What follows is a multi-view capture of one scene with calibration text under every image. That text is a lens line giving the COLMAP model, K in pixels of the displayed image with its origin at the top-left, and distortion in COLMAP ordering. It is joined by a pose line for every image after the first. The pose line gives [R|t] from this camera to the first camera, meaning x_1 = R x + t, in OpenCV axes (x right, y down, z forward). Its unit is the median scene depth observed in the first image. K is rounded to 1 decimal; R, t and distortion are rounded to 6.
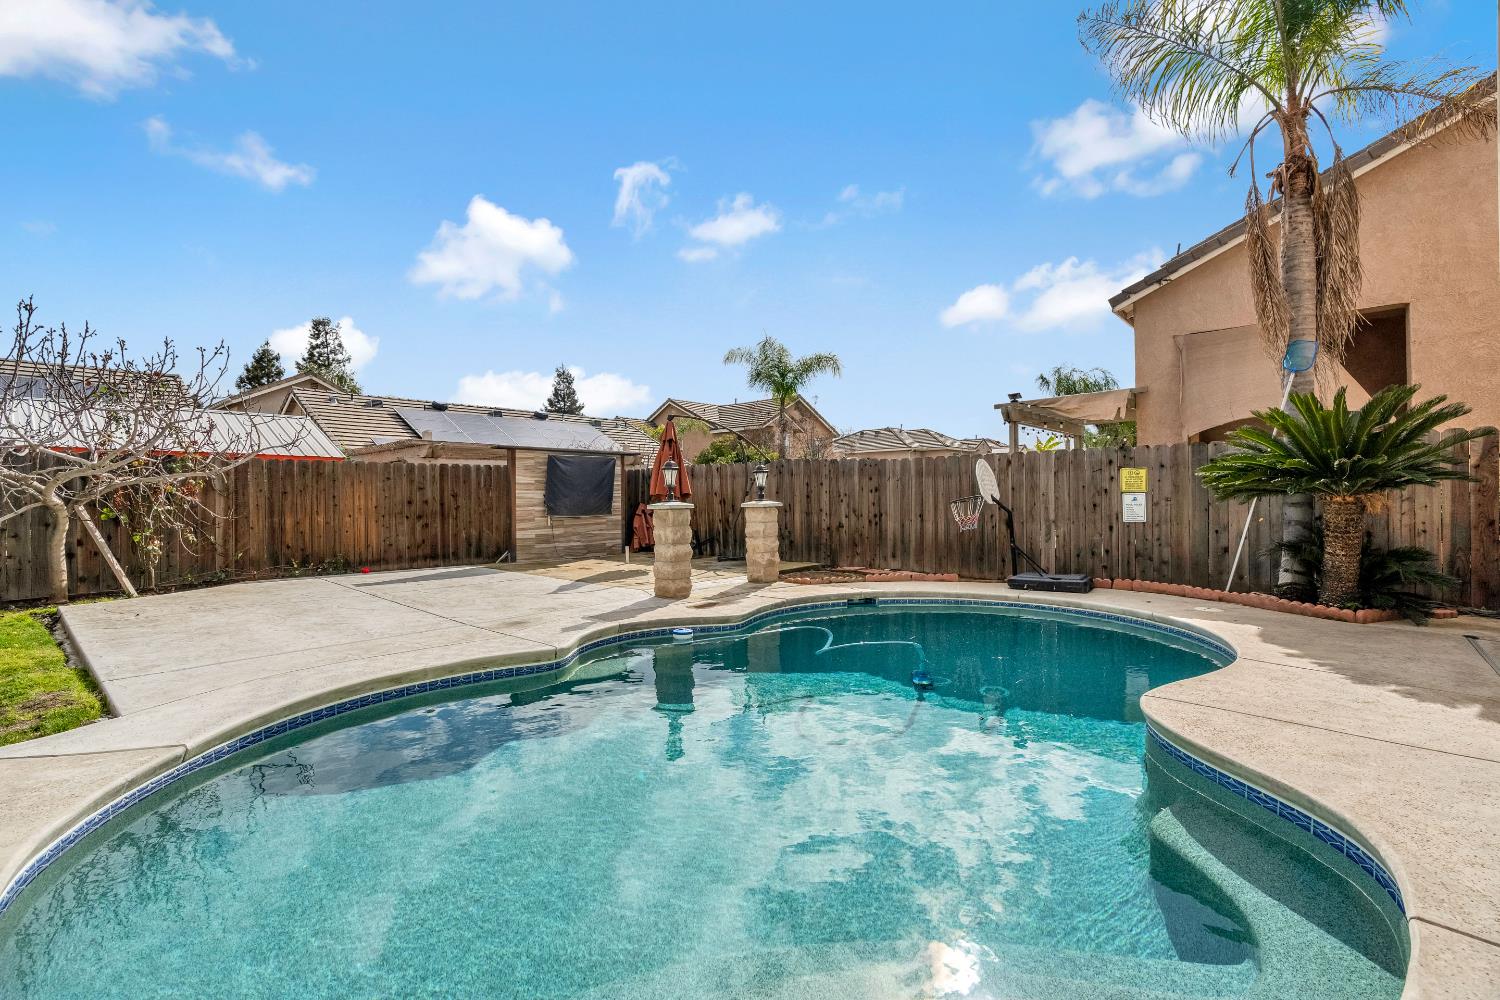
lens RADIAL K [[682.7, 0, 751.5], [0, 682.7, 497.0], [0, 0, 1]] dist [-0.012123, 0.004651]
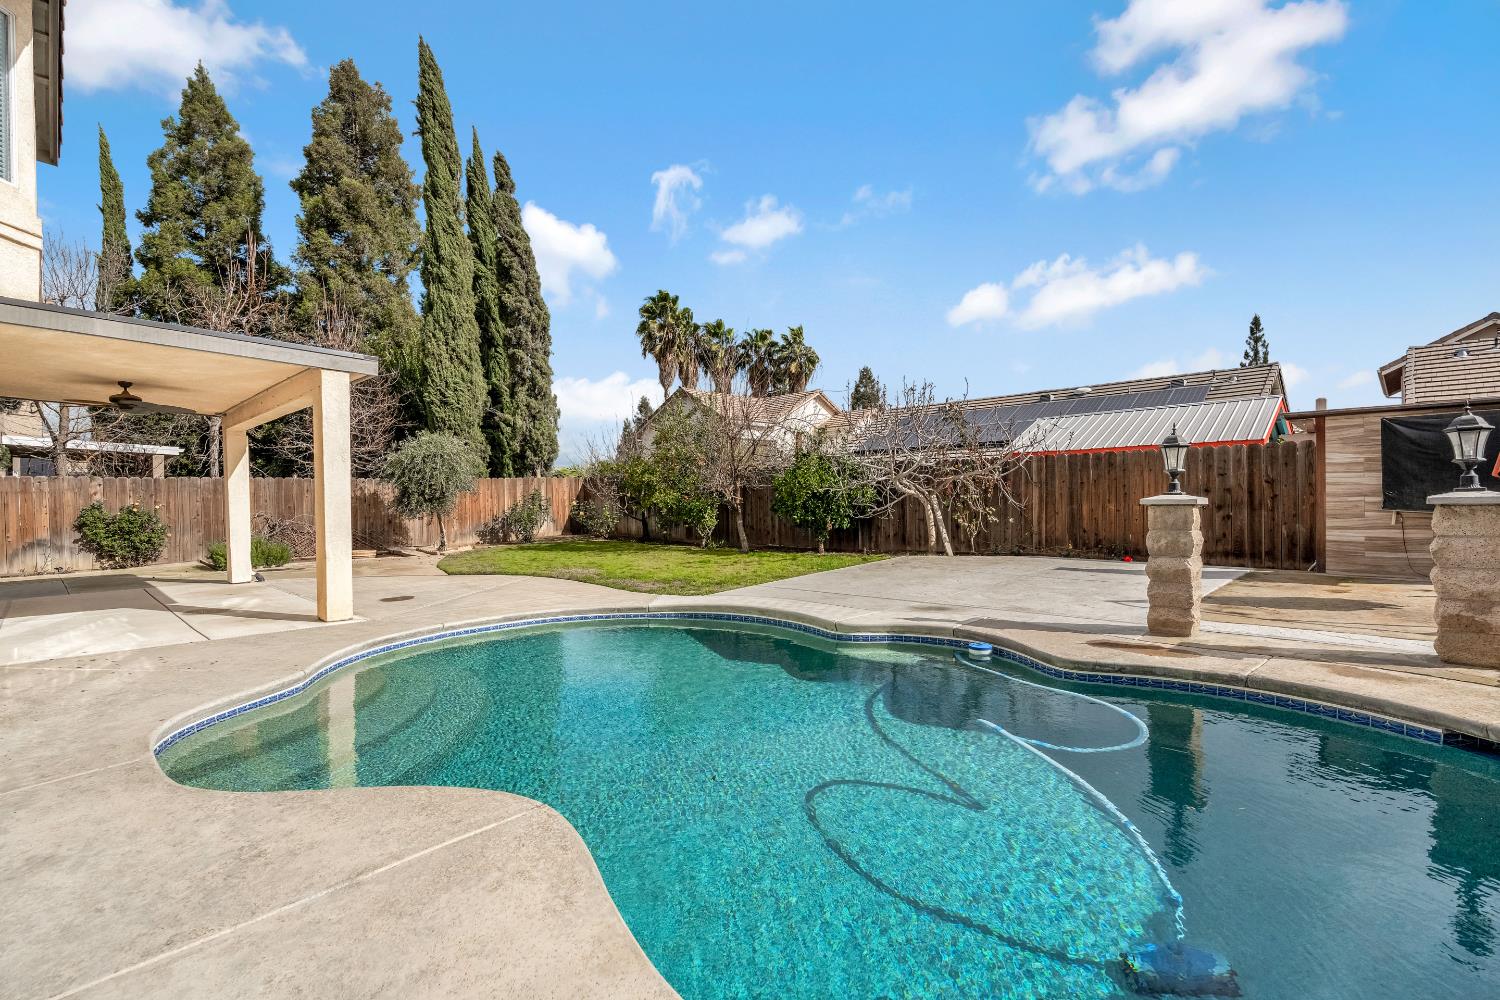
lens RADIAL K [[682.7, 0, 745.0], [0, 682.7, 496.4], [0, 0, 1]] dist [-0.012123, 0.004651]
pose [[-0.040079, 0.008456, -0.999161, 0.406343], [0.019536, 0.999780, 0.007678, -0.003089], [0.999006, -0.019212, -0.040236, 0.421331]]
